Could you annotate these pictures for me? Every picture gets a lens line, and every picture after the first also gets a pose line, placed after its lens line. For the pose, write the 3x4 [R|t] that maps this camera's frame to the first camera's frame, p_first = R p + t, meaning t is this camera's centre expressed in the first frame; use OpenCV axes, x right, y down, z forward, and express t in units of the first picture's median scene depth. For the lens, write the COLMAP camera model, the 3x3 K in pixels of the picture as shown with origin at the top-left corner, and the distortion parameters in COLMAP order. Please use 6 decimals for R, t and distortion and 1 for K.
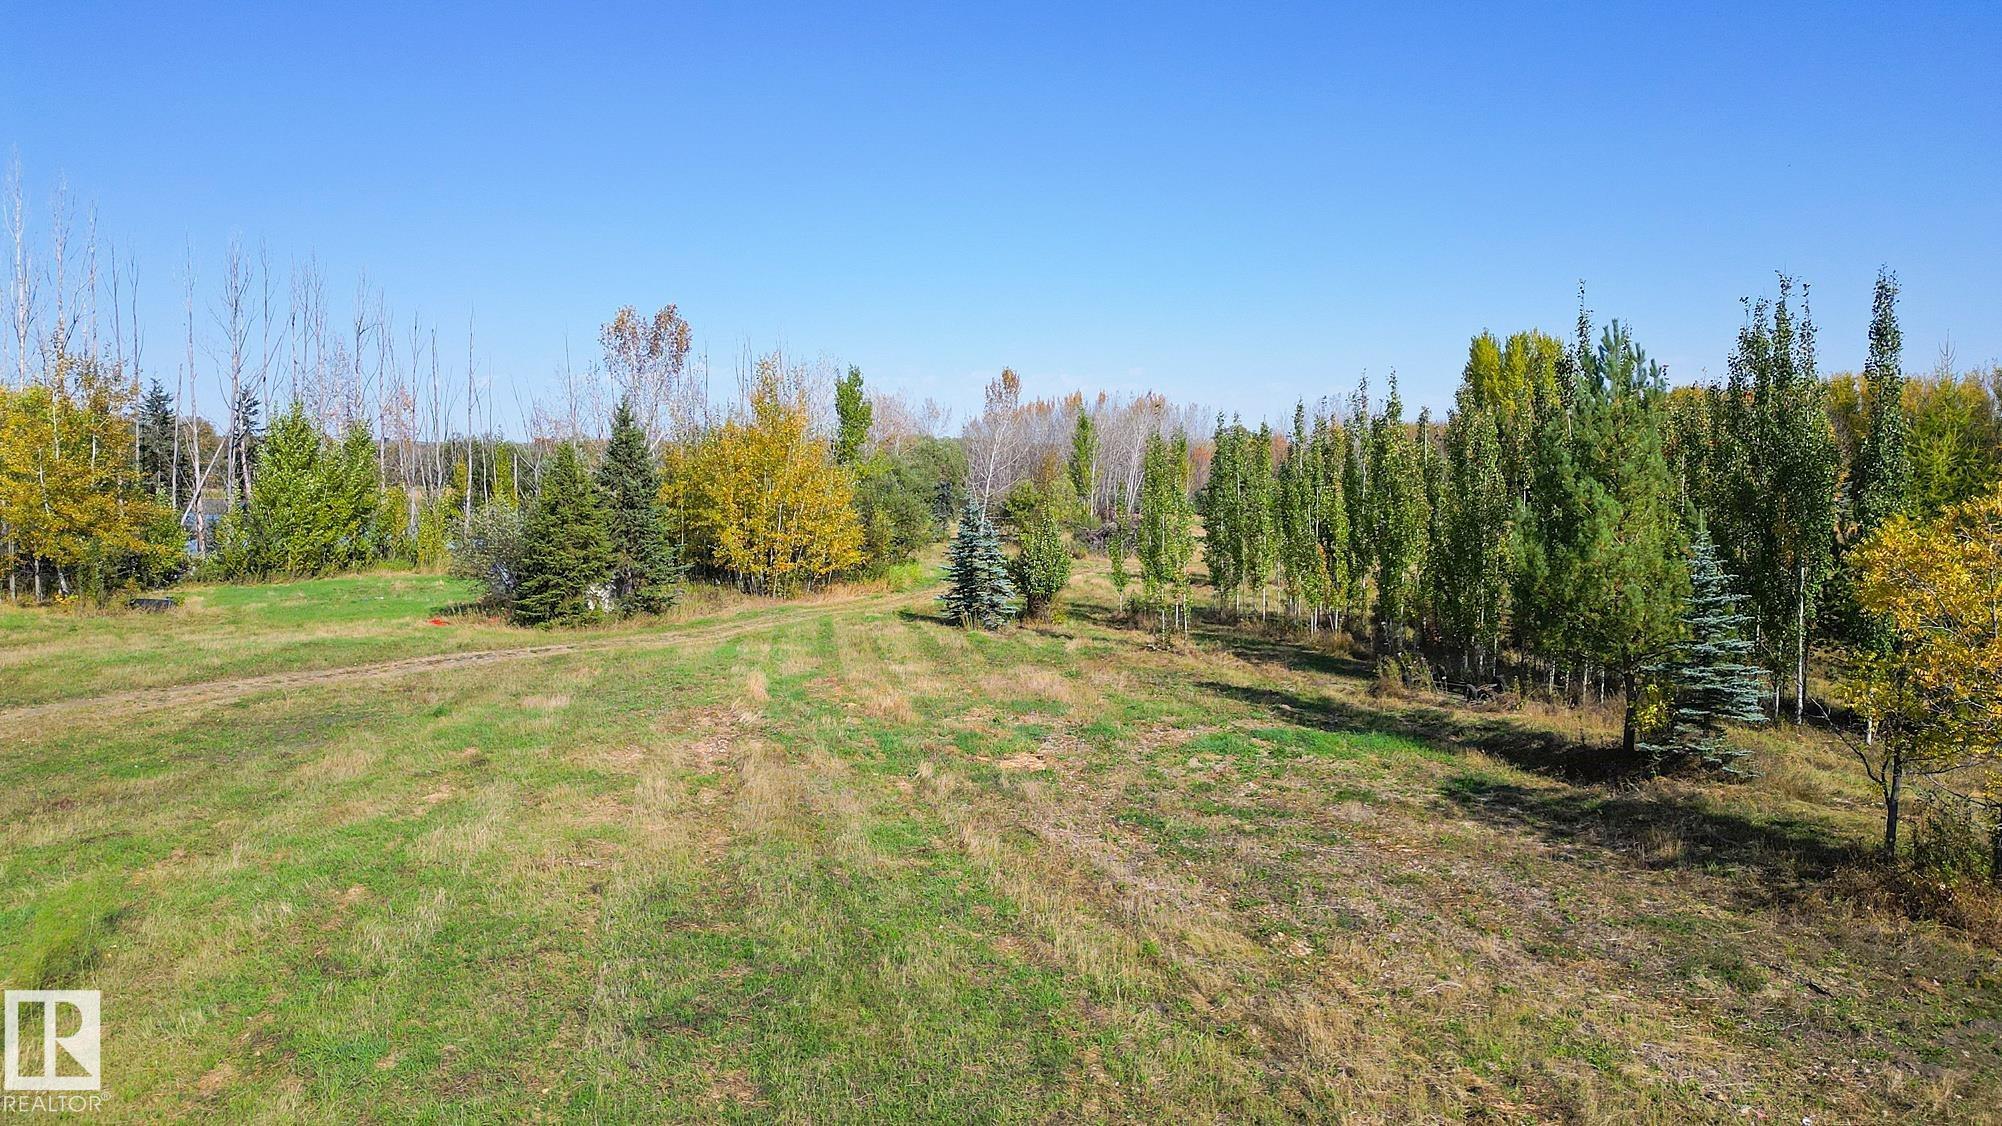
lens RADIAL K [[1399.7, 0, 998.6], [0, 1399.7, 578.4], [0, 0, 1]] dist [0.077567, -0.075104]
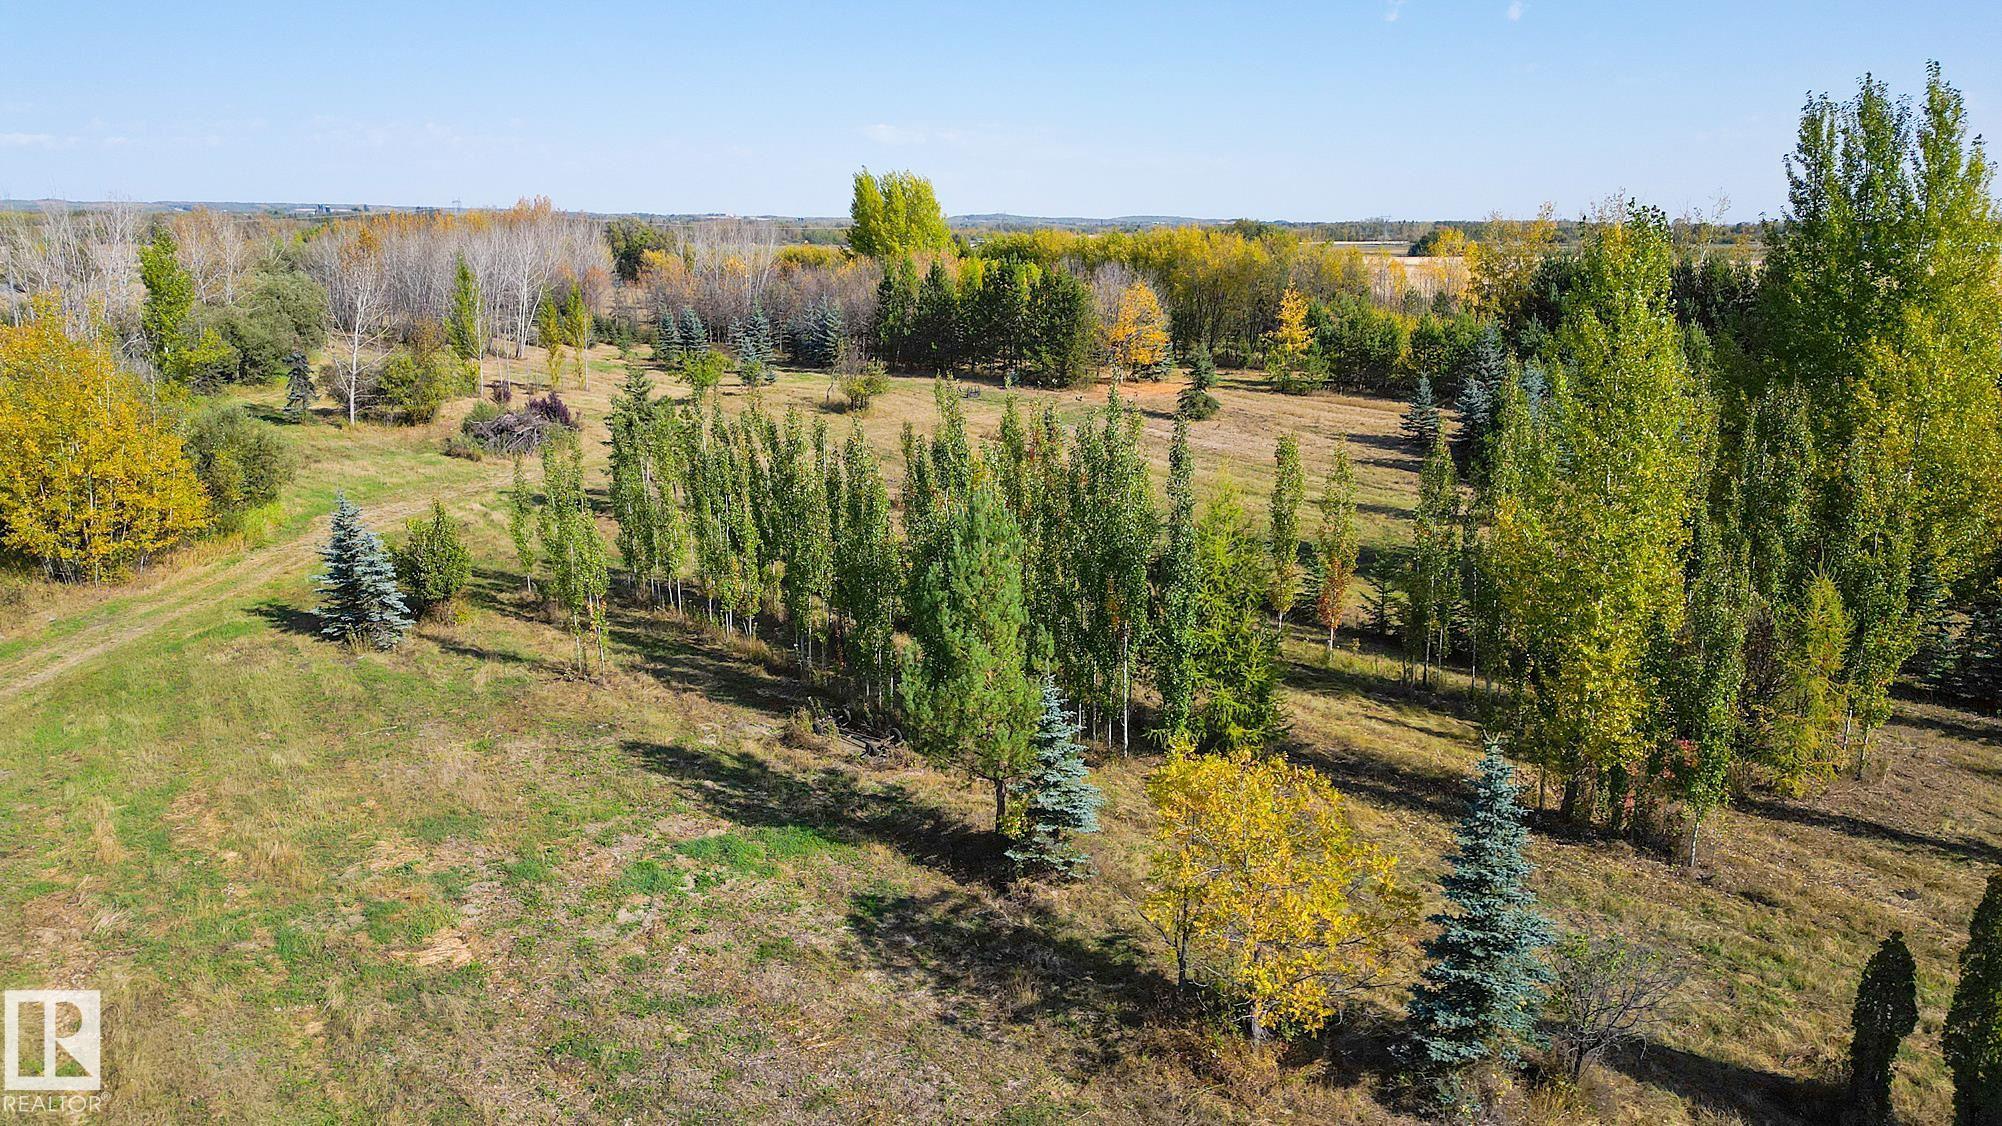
lens RADIAL K [[1399.7, 0, 1003.9], [0, 1399.7, 564.4], [0, 0, 1]] dist [0.077567, -0.075104]
pose [[0.914115, -0.095784, 0.393979, 0.006822], [0.034690, 0.986608, 0.159375, -0.190397], [-0.403969, -0.132020, 0.905196, -0.017406]]
